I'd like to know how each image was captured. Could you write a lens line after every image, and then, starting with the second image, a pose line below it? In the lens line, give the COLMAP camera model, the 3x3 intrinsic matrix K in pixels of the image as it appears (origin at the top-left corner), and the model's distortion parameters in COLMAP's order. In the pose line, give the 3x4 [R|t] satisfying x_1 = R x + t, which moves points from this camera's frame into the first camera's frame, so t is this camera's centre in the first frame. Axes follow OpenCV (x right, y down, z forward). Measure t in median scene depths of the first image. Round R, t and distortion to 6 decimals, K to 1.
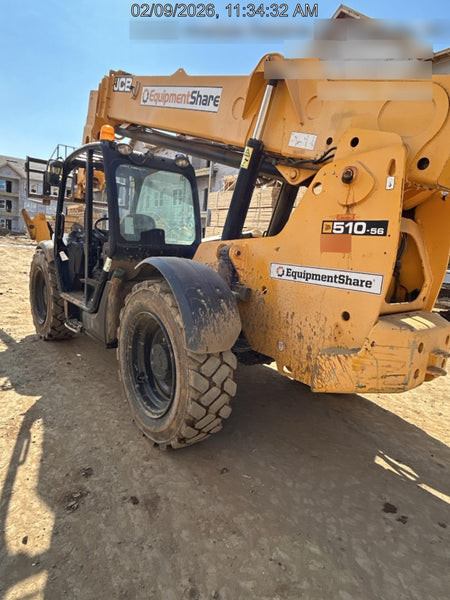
lens RADIAL K [[371.1, 0, 225.0], [0, 371.1, 300.0], [0, 0, 1]] dist [-0.003724, -0.000961]
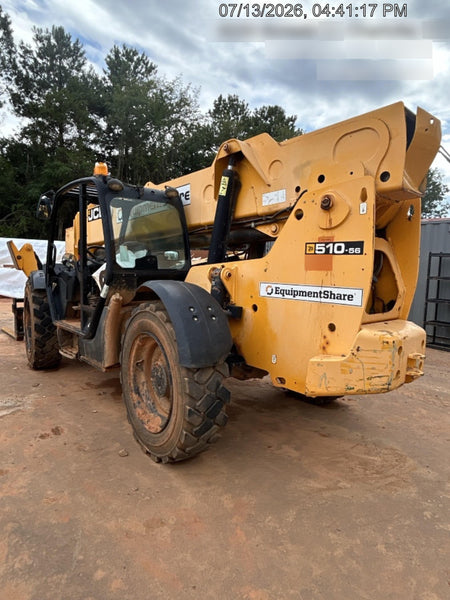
lens RADIAL K [[371.1, 0, 225.0], [0, 371.1, 300.0], [0, 0, 1]] dist [-0.003724, -0.000961]
pose [[0.997430, -0.045956, 0.054975, -0.047641], [0.049030, 0.997230, -0.055937, 0.007693], [-0.052252, 0.058489, 0.996920, -0.088122]]
